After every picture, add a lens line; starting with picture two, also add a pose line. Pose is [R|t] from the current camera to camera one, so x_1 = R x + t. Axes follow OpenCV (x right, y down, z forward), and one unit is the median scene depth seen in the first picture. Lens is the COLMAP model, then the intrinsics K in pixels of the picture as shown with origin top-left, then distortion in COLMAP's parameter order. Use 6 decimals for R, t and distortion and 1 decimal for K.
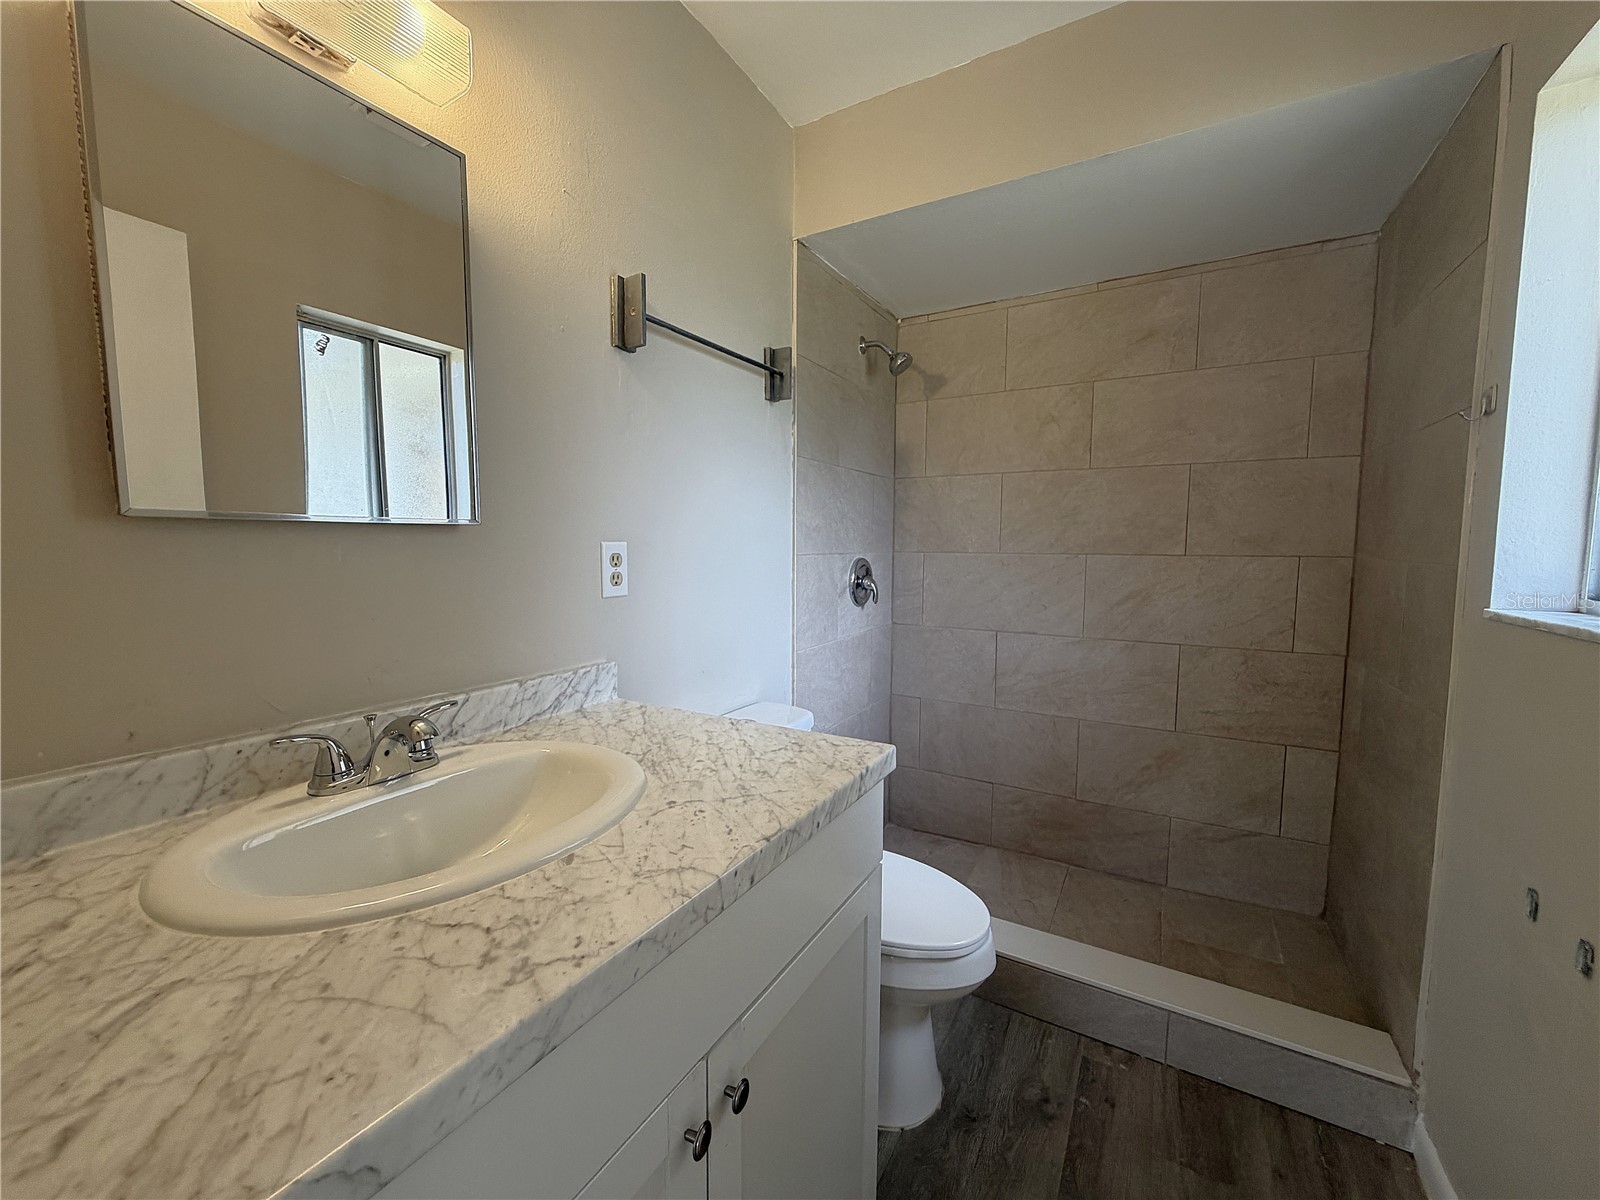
lens RADIAL K [[637.2, 0, 804.5], [0, 637.2, 597.1], [0, 0, 1]] dist [0.003127, -0.000152]
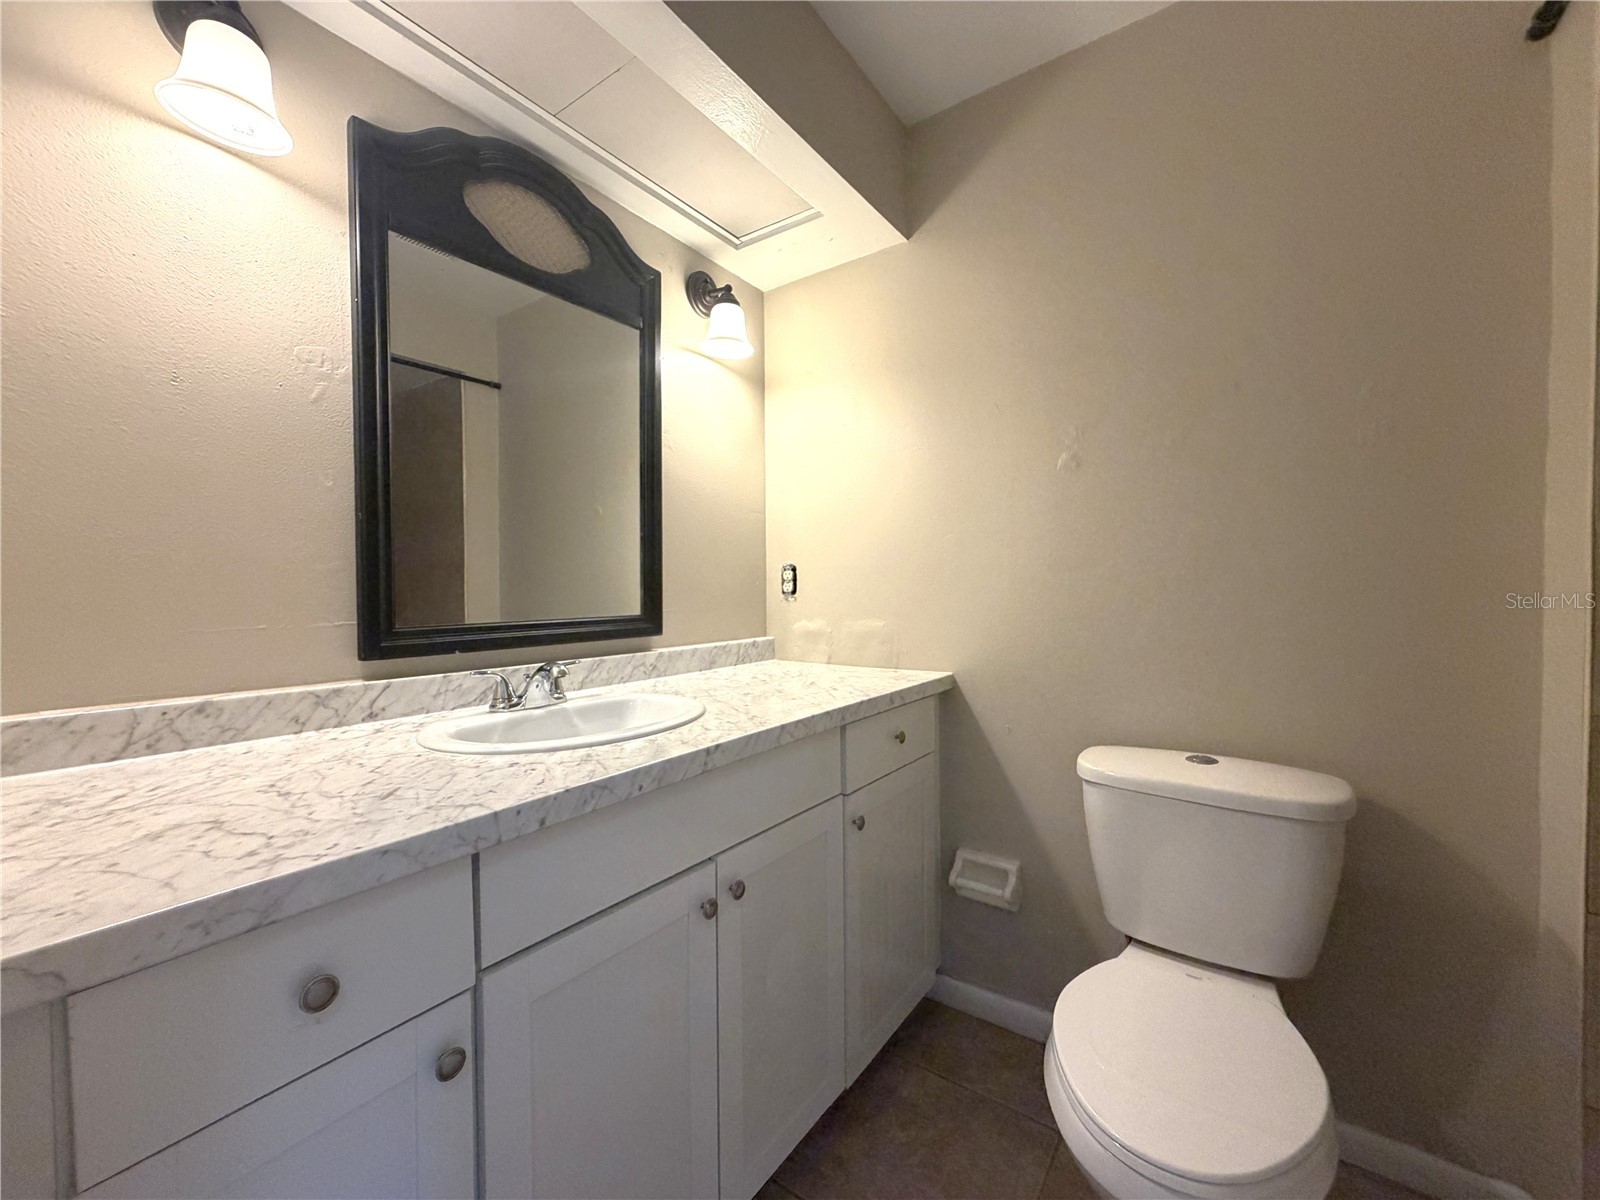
lens RADIAL K [[637.2, 0, 796.7], [0, 637.2, 600.1], [0, 0, 1]] dist [0.003127, -0.000152]
pose [[0.993206, -0.016729, -0.115159, 0.446172], [0.008625, 0.997473, -0.070519, 0.135106], [0.116047, 0.069046, 0.990841, -0.054020]]
